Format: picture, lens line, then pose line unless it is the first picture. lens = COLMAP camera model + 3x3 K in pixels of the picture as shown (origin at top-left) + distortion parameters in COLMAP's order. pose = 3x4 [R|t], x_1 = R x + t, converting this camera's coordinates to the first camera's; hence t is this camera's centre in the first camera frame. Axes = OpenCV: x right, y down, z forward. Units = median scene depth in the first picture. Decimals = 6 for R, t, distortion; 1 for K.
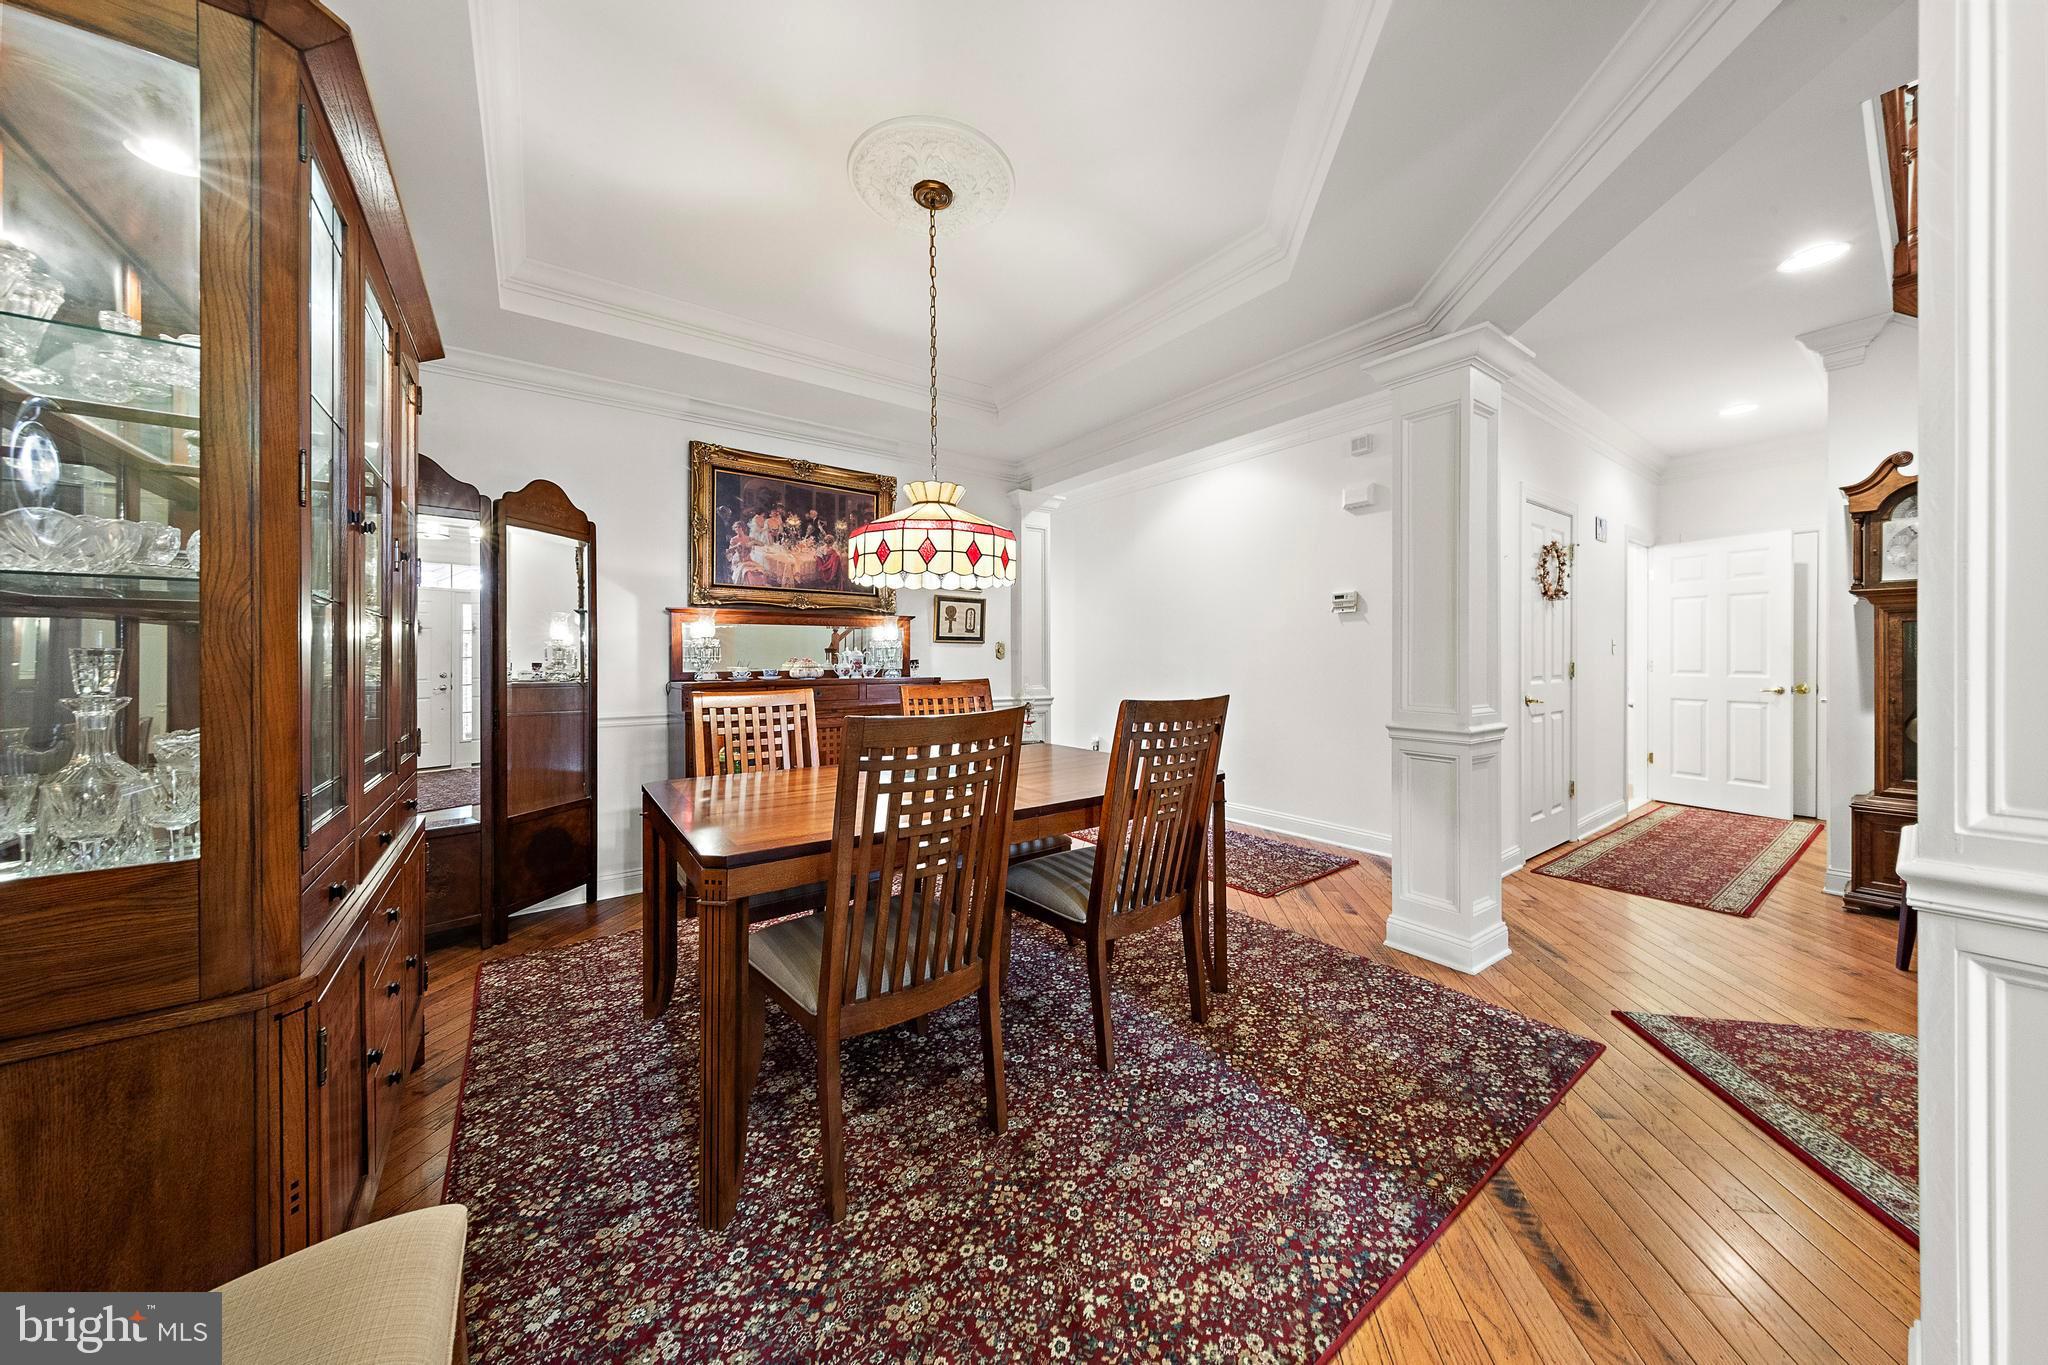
lens RADIAL K [[675.5, 0, 1023.2], [0, 675.5, 660.9], [0, 0, 1]] dist [0.004953, -0.000009]
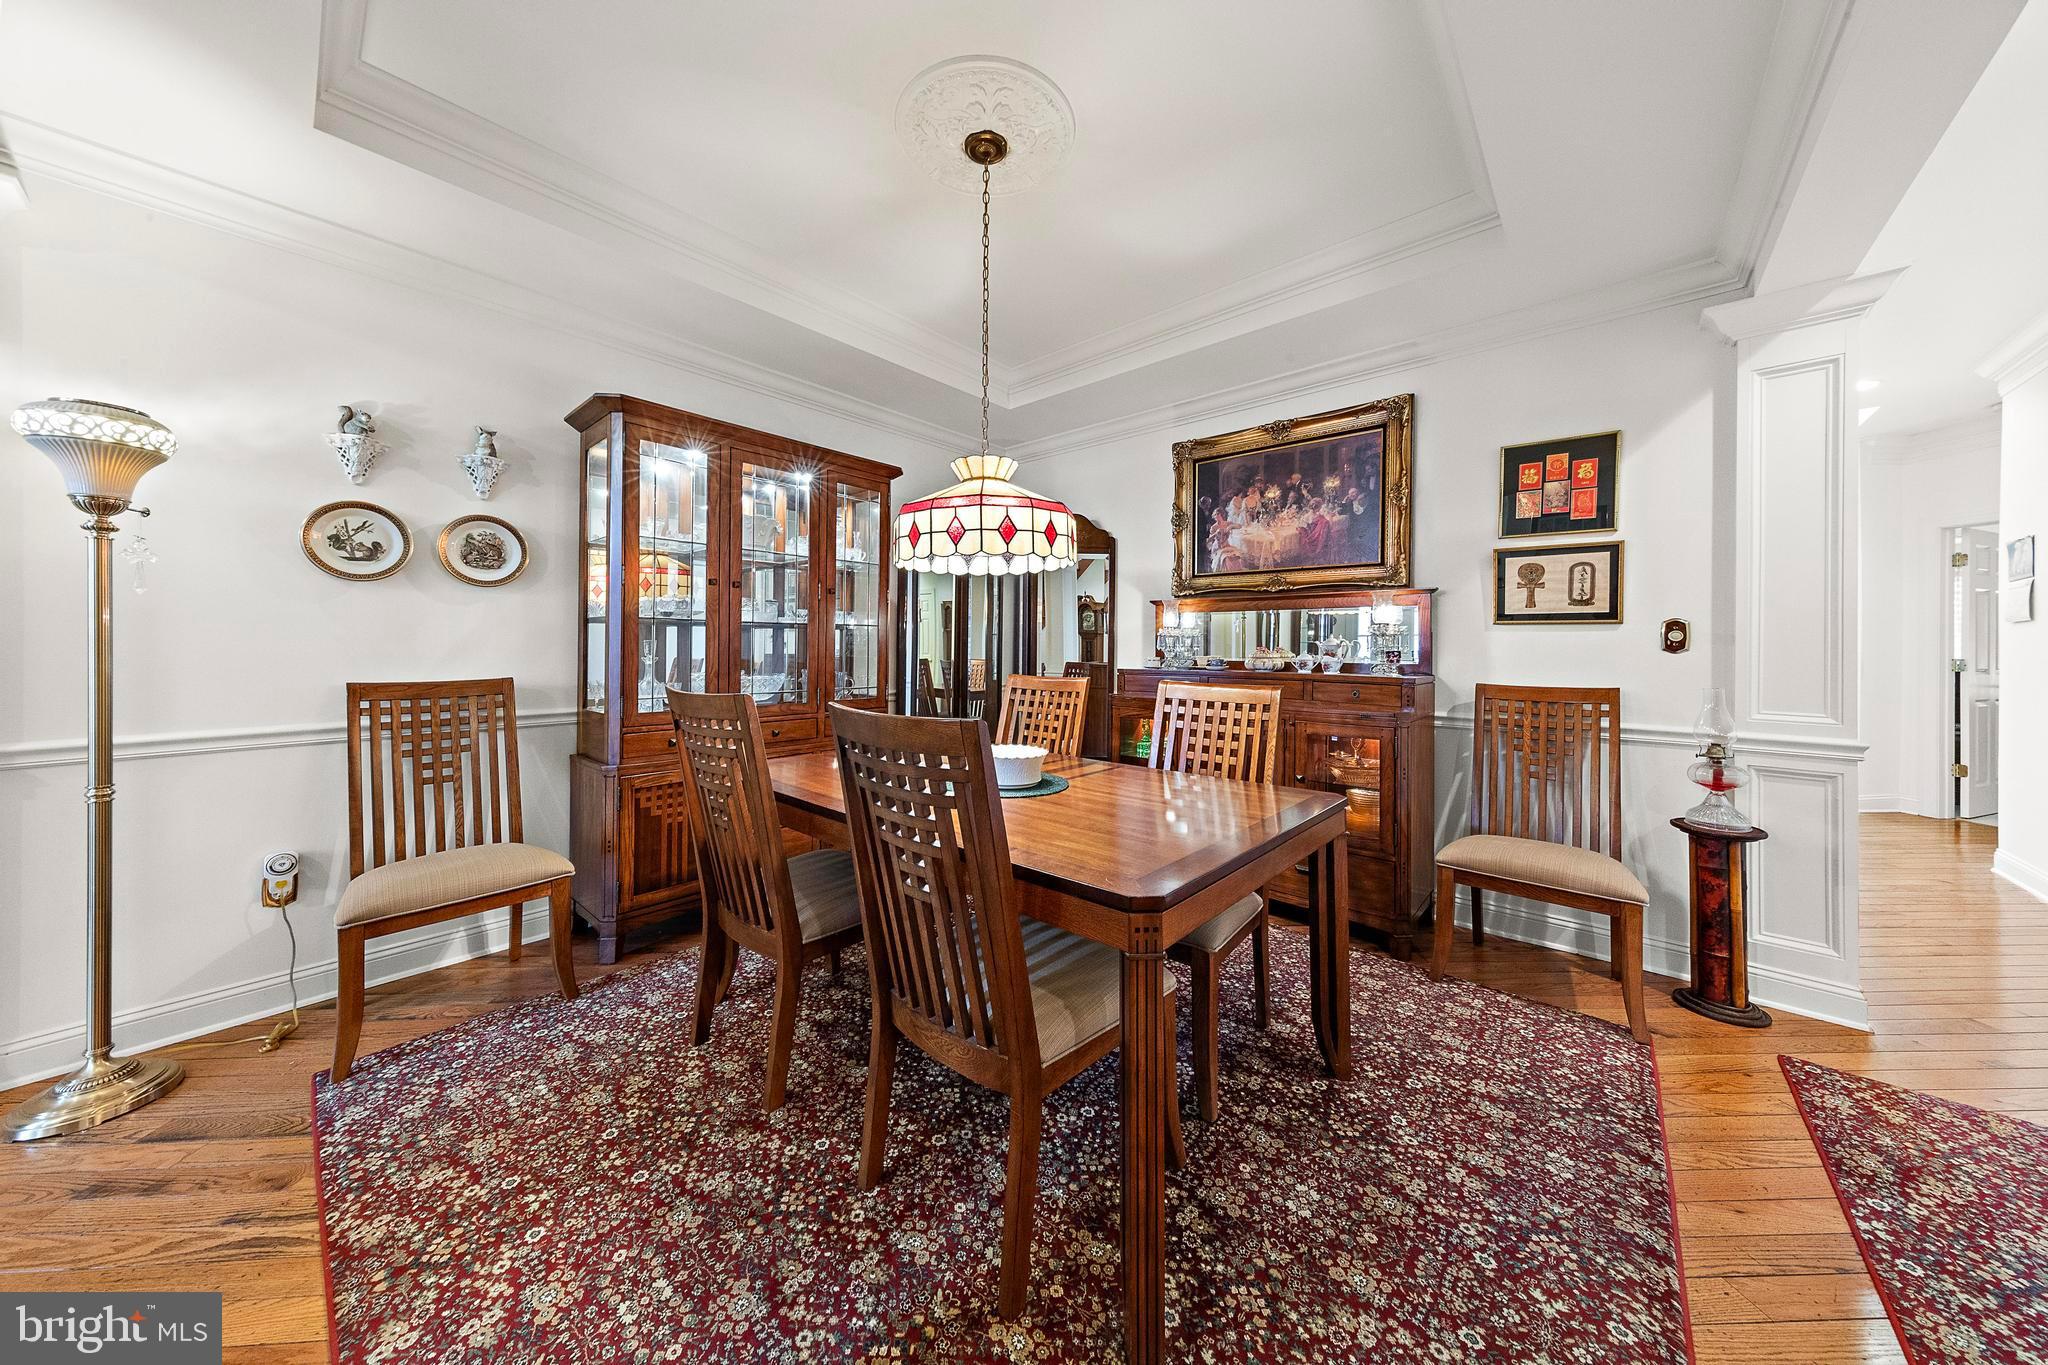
lens RADIAL K [[657.8, 0, 1018.6], [0, 657.8, 648.1], [0, 0, 1]] dist [0.003907, -0.000254]
pose [[0.209563, 0.007330, -0.977768, 0.488138], [-0.009686, 0.999938, 0.005421, -0.005359], [0.977747, 0.008335, 0.209621, 0.554260]]
